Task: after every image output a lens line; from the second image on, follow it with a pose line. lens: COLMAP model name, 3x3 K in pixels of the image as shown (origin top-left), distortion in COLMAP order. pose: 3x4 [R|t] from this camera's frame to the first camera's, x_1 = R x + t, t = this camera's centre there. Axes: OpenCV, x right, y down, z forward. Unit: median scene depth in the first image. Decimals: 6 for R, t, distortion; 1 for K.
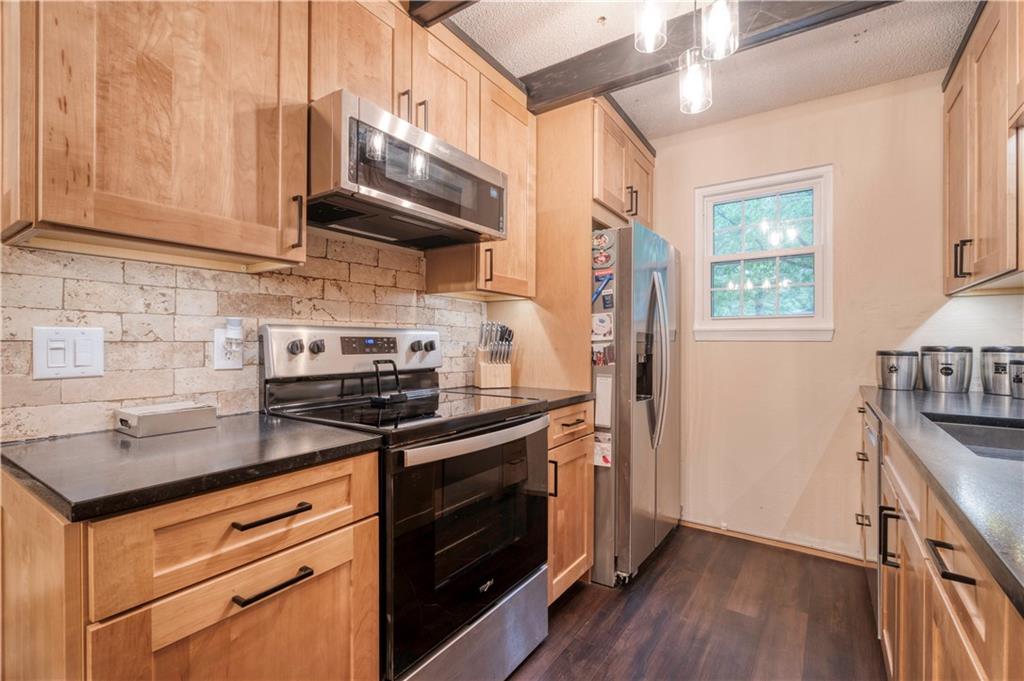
lens RADIAL K [[457.0, 0, 512.0], [0, 457.0, 340.5], [0, 0, 1]] dist [-0.002408, -0.000161]
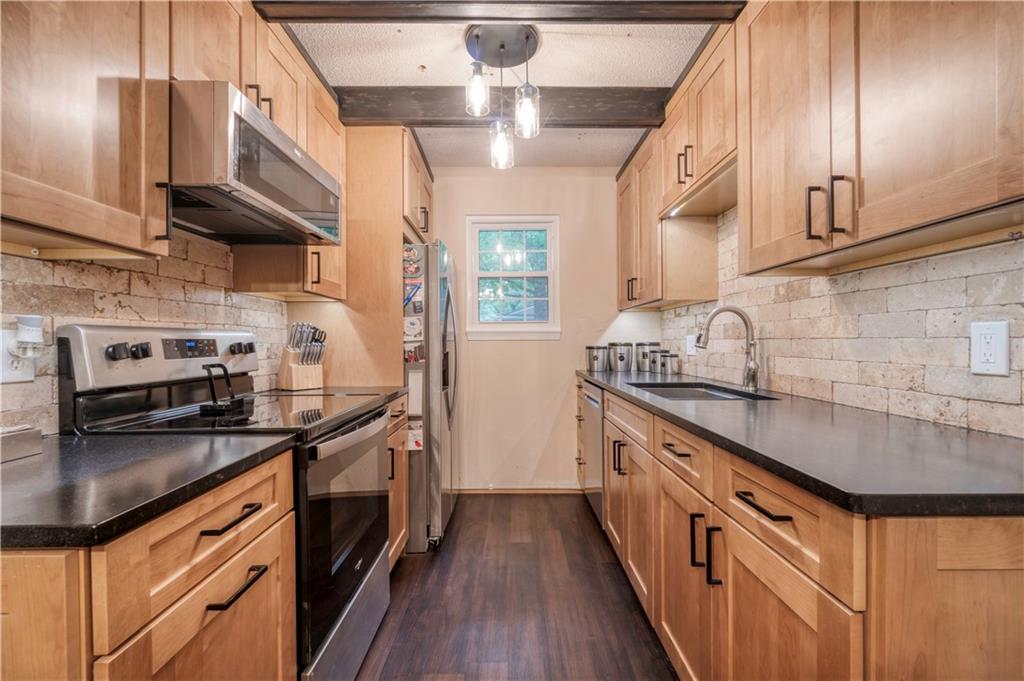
lens RADIAL K [[444.7, 0, 513.6], [0, 444.7, 339.2], [0, 0, 1]] dist [-0.003501, 0.000000]
pose [[0.822007, -0.006383, 0.569442, -0.243018], [0.007587, 0.999971, 0.000257, -0.002245], [-0.569427, 0.004109, 0.822032, -0.063952]]
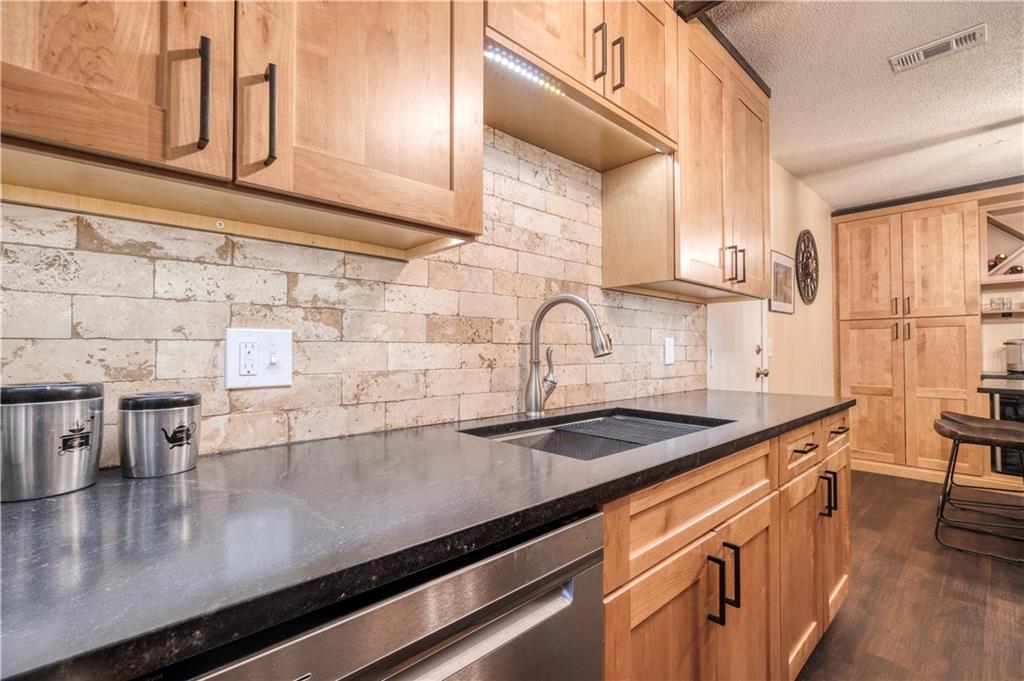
lens RADIAL K [[457.0, 0, 512.0], [0, 457.0, 340.5], [0, 0, 1]] dist [-0.002408, -0.000161]
pose [[-0.974923, 0.001506, 0.222538, 0.621032], [-0.003294, 0.999770, -0.021198, 0.011643], [-0.222518, -0.021399, -0.974694, 1.151206]]
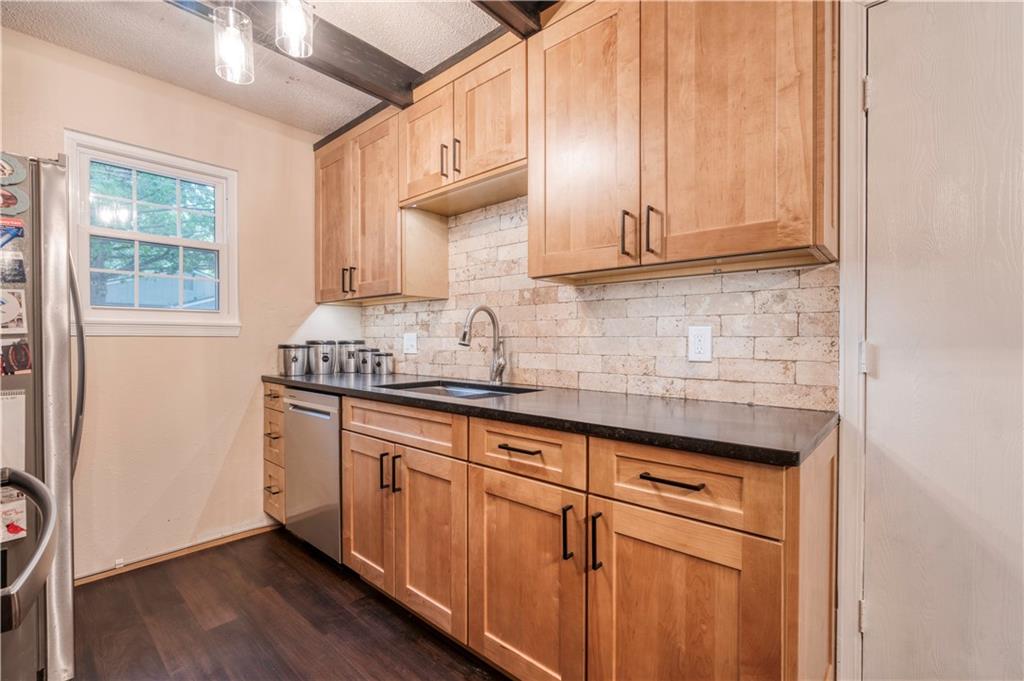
lens RADIAL K [[450.8, 0, 512.0], [0, 450.8, 340.5], [0, 0, 1]] dist [0.000125, 0.000179]
pose [[0.130039, -0.006296, 0.991489, -0.320209], [-0.002802, 0.999974, 0.006717, 0.002067], [-0.991505, -0.003652, 0.130018, 0.267334]]
